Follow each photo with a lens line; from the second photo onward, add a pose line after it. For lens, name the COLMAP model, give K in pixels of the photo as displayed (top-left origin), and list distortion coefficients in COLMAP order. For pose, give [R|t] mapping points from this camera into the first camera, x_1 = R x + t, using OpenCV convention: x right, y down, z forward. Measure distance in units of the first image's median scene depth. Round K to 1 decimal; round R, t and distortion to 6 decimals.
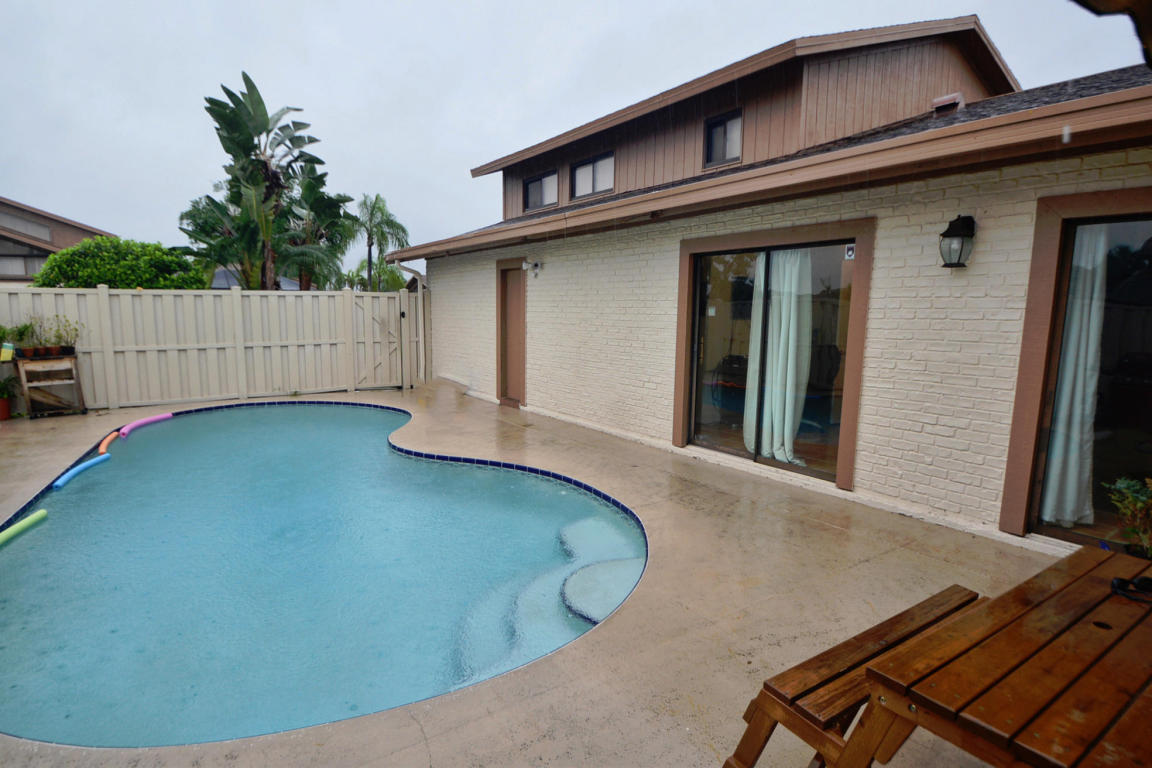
lens RADIAL K [[611.1, 0, 568.5], [0, 611.1, 406.6], [0, 0, 1]] dist [-0.007265, -0.014857]
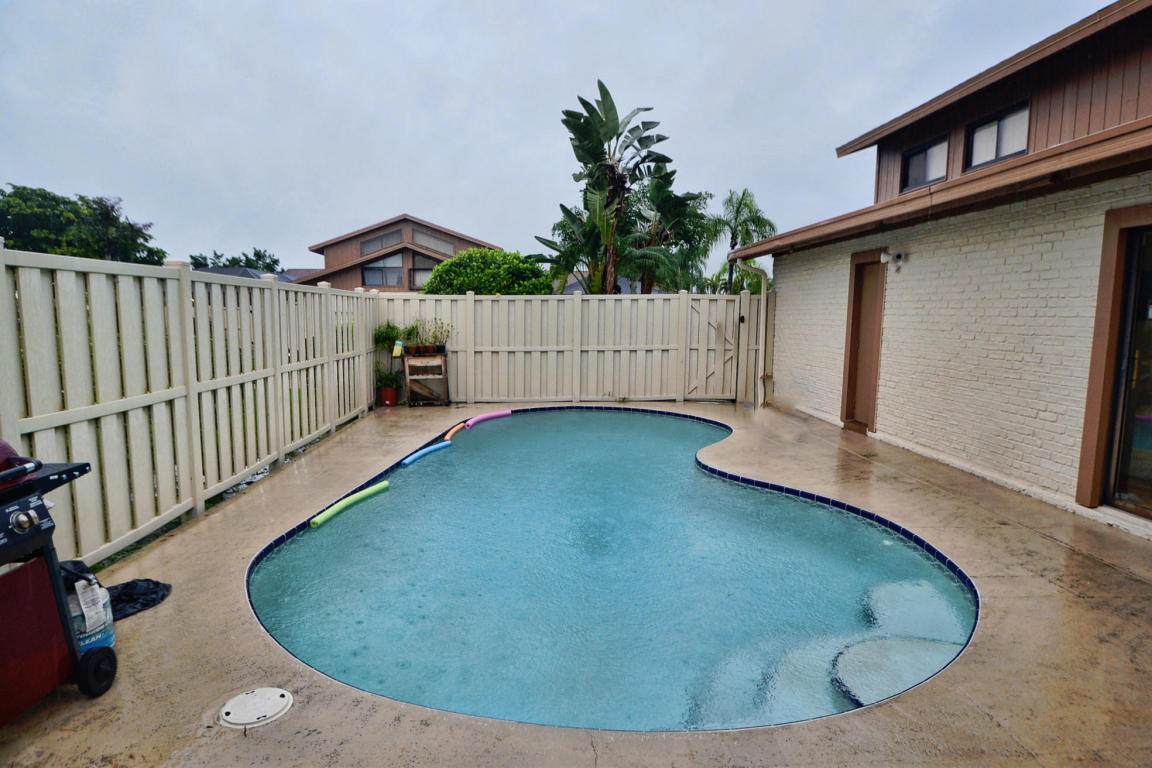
lens RADIAL K [[689.1, 0, 560.9], [0, 689.1, 407.6], [0, 0, 1]] dist [-0.025177, -0.002318]
pose [[0.846536, 0.066149, -0.528205, 0.056838], [-0.080095, 0.996781, -0.003534, 0.003278], [0.526271, 0.045298, 0.849109, 0.019496]]
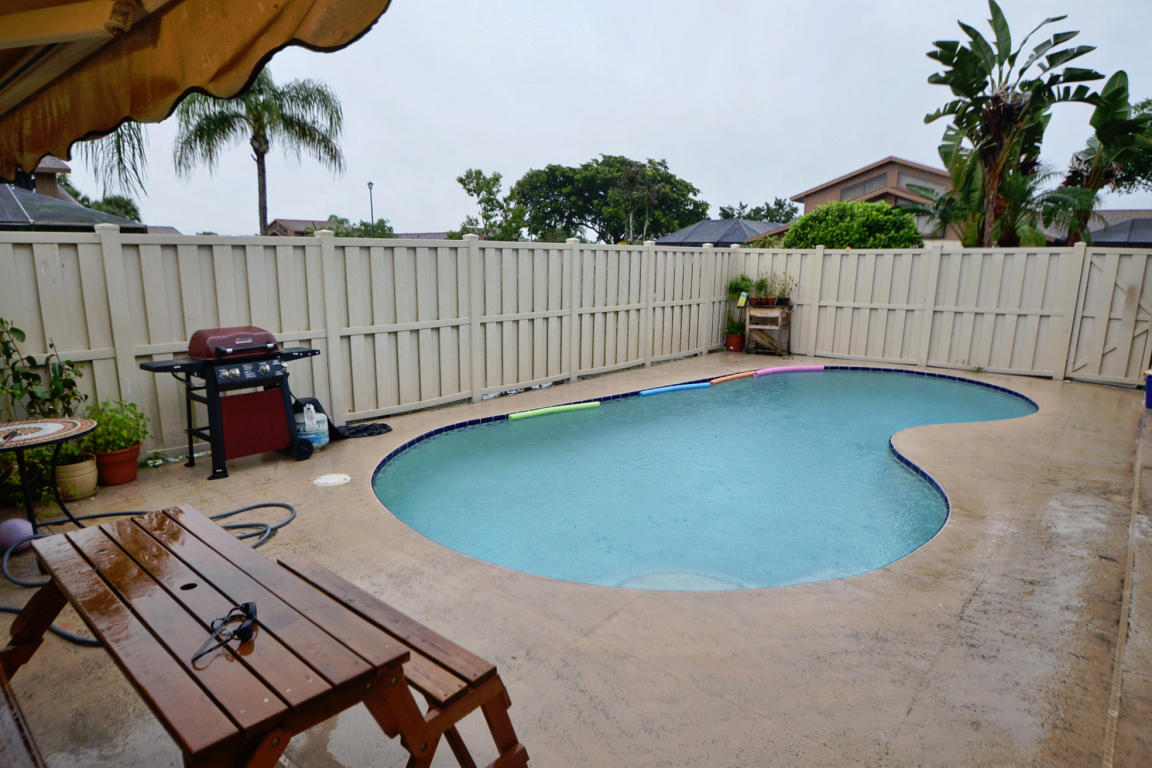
lens RADIAL K [[689.1, 0, 560.9], [0, 689.1, 407.6], [0, 0, 1]] dist [-0.025177, -0.002318]
pose [[0.244039, 0.200468, -0.948819, 0.388262], [-0.155413, 0.973839, 0.165781, -0.045063], [0.957231, 0.107002, 0.268811, 0.231218]]
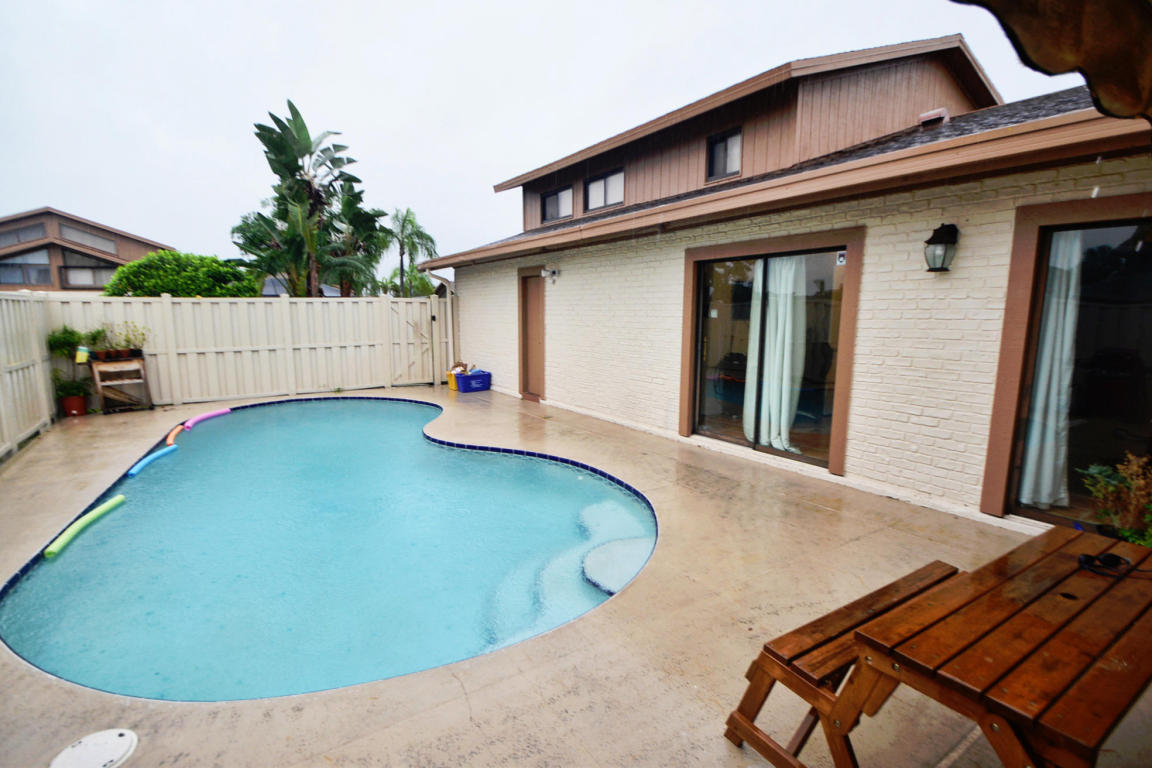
lens RADIAL K [[556.5, 0, 568.3], [0, 556.5, 405.4], [0, 0, 1]] dist [0.003831, -0.016889]
pose [[0.999674, -0.005858, -0.024845, -0.003214], [0.006123, 0.999925, 0.010613, -0.001532], [0.024781, -0.010761, 0.999635, -0.008801]]
